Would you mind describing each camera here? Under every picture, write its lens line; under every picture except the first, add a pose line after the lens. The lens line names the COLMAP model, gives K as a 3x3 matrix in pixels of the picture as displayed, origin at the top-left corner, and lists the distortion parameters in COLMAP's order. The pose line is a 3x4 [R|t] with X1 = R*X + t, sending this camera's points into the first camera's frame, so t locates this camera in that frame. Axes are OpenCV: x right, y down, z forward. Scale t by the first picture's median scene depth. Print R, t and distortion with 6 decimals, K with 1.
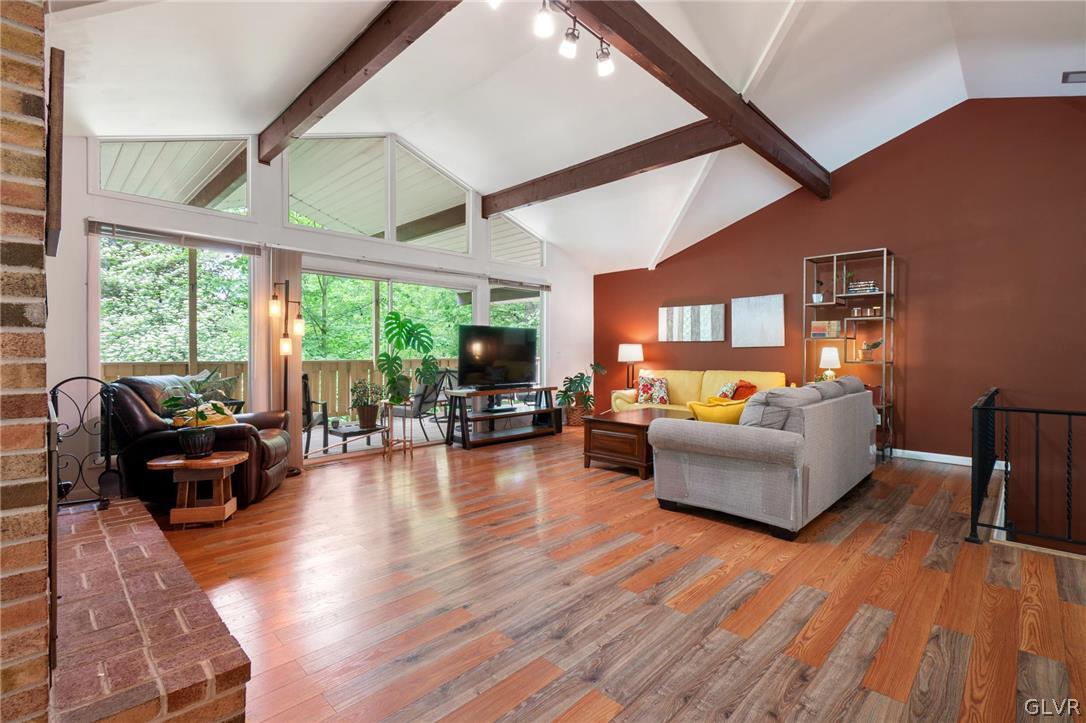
lens RADIAL K [[491.3, 0, 541.9], [0, 491.3, 361.1], [0, 0, 1]] dist [0.010068, -0.001195]
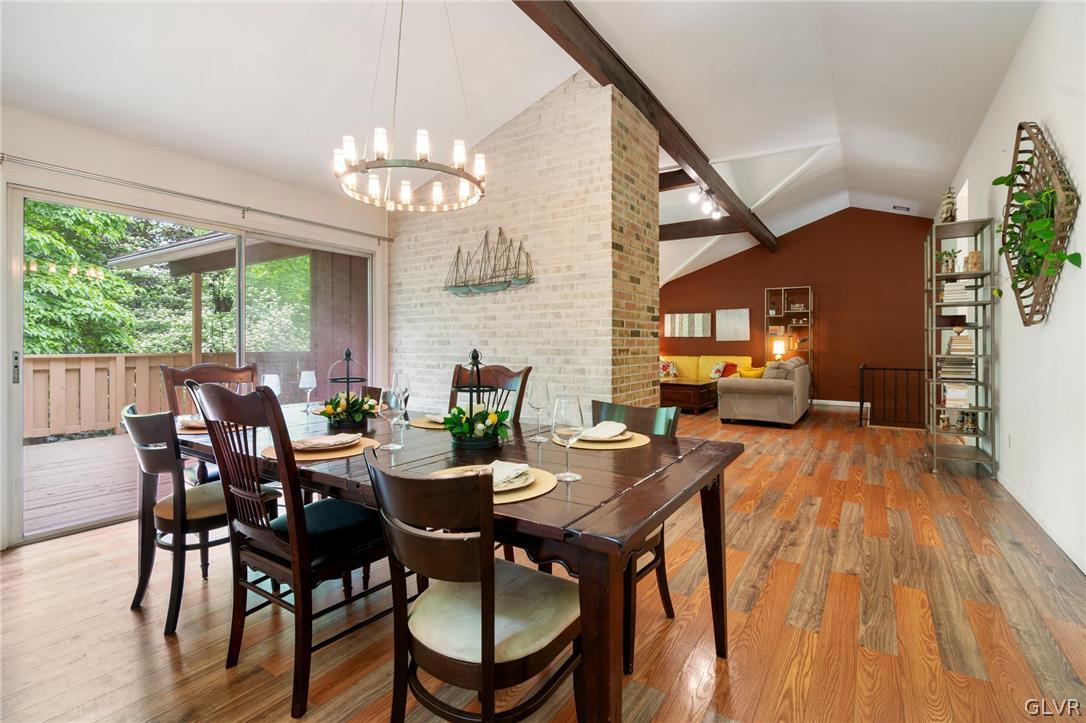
lens RADIAL K [[491.3, 0, 545.3], [0, 491.3, 351.2], [0, 0, 1]] dist [0.010068, -0.001195]
pose [[0.981035, 0.000700, 0.193828, -0.522839], [-0.000028, 0.999994, -0.003470, 0.010961], [-0.193829, 0.003399, 0.981029, -0.499516]]
